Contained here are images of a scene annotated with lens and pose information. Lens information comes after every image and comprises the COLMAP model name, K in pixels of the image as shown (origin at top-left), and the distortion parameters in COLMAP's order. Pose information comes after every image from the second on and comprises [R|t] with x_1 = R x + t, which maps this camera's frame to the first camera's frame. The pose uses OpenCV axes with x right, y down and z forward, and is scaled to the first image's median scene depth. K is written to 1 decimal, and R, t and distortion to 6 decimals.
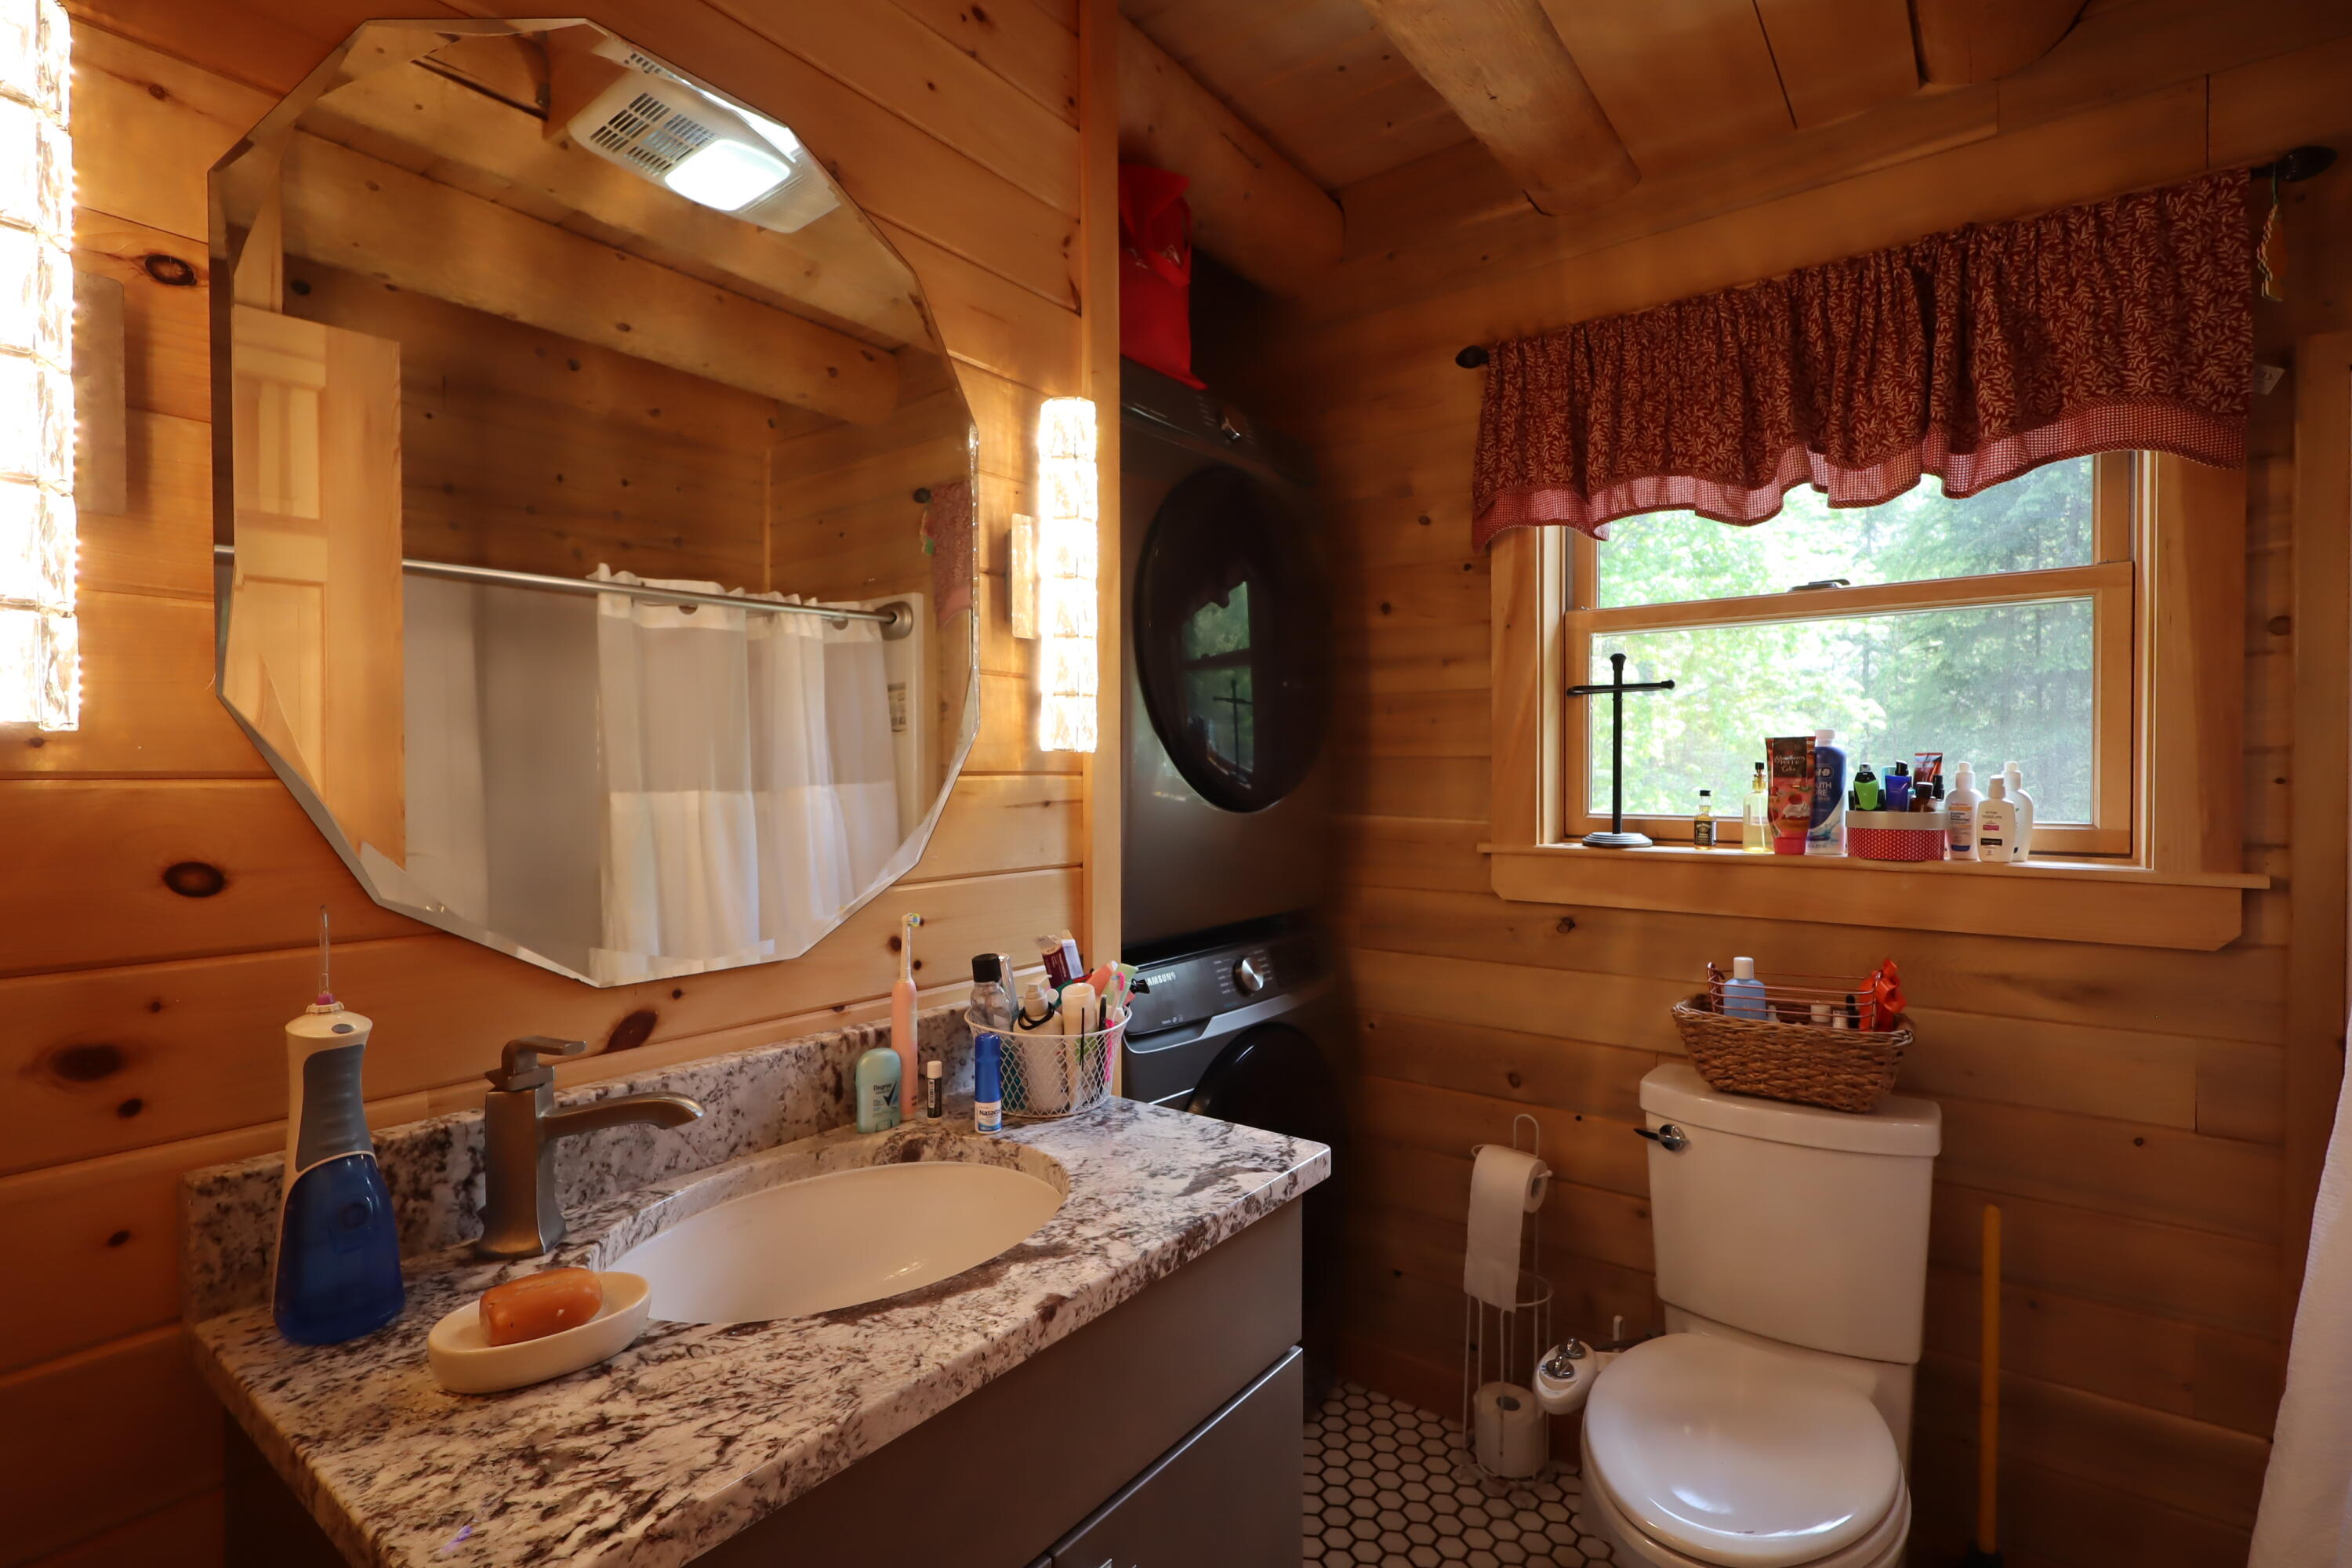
lens RADIAL K [[1084.4, 0, 1171.2], [0, 1084.4, 783.1], [0, 0, 1]] dist [-0.003350, 0.001153]
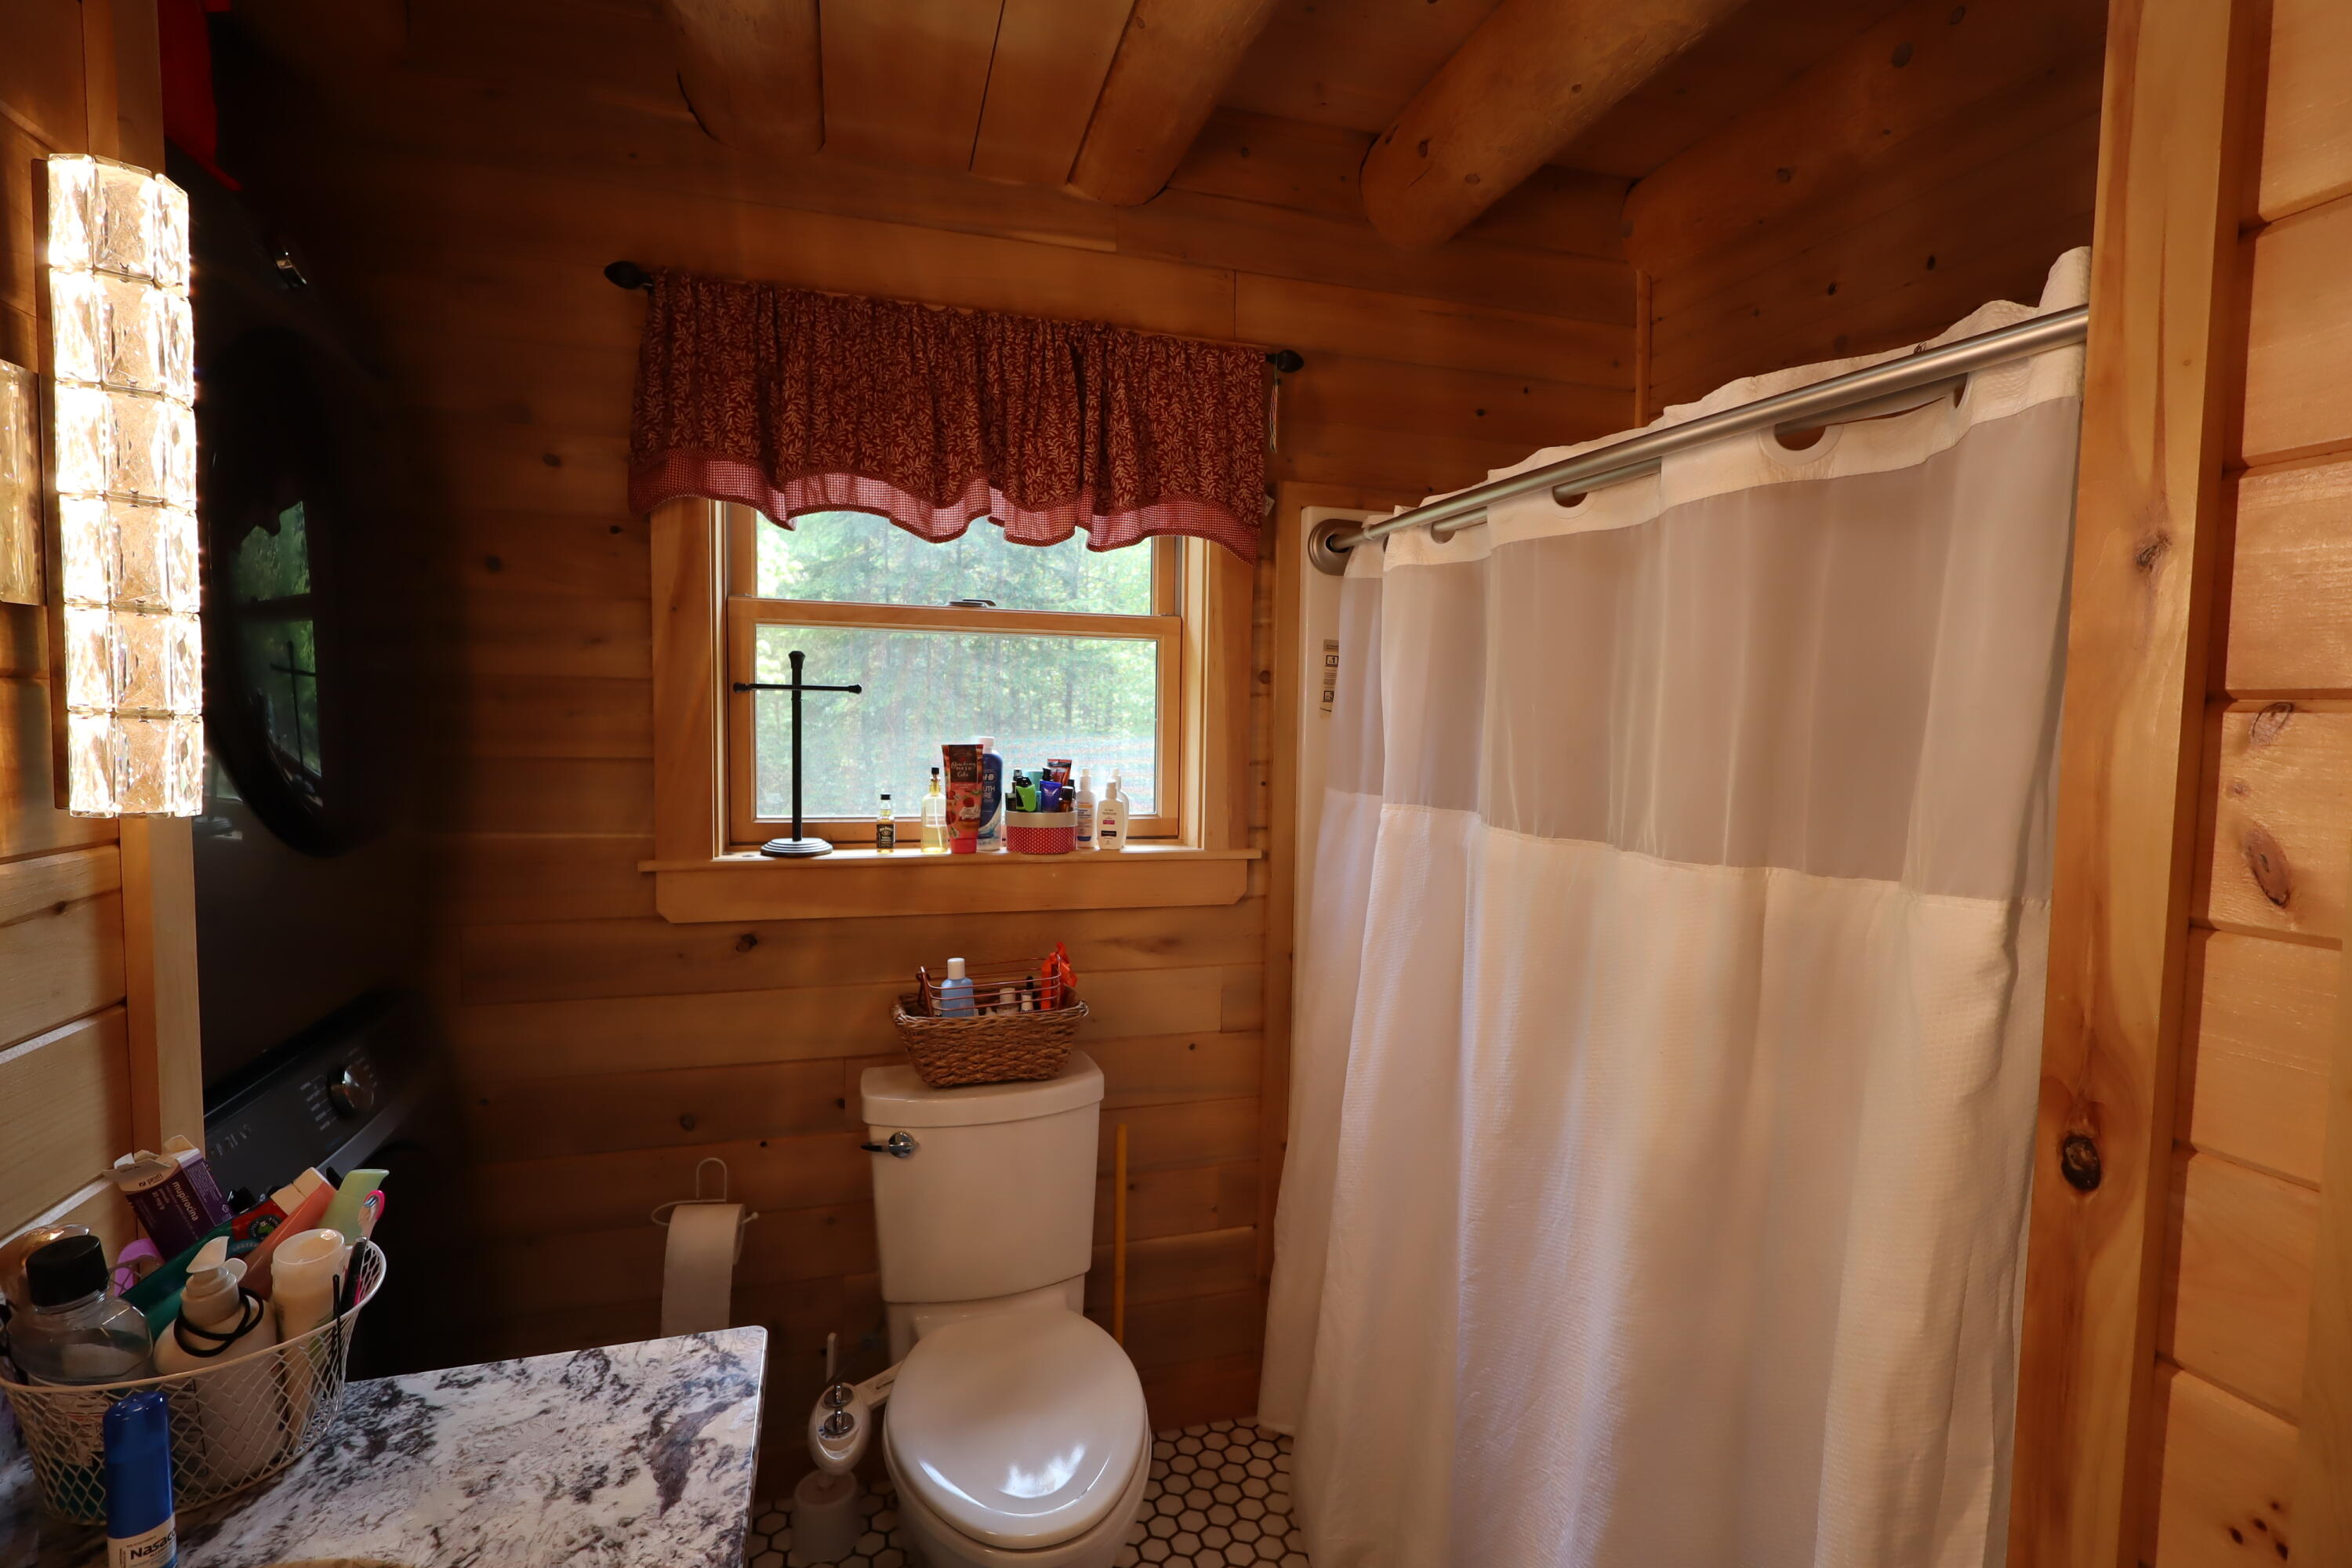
lens RADIAL K [[1084.4, 0, 1173.9], [0, 1084.4, 784.2], [0, 0, 1]] dist [-0.003350, 0.001153]
pose [[0.584955, -0.038735, 0.810140, -0.198240], [-0.008087, 0.998531, 0.053582, -0.067241], [-0.811025, -0.037895, 0.583782, 0.207771]]
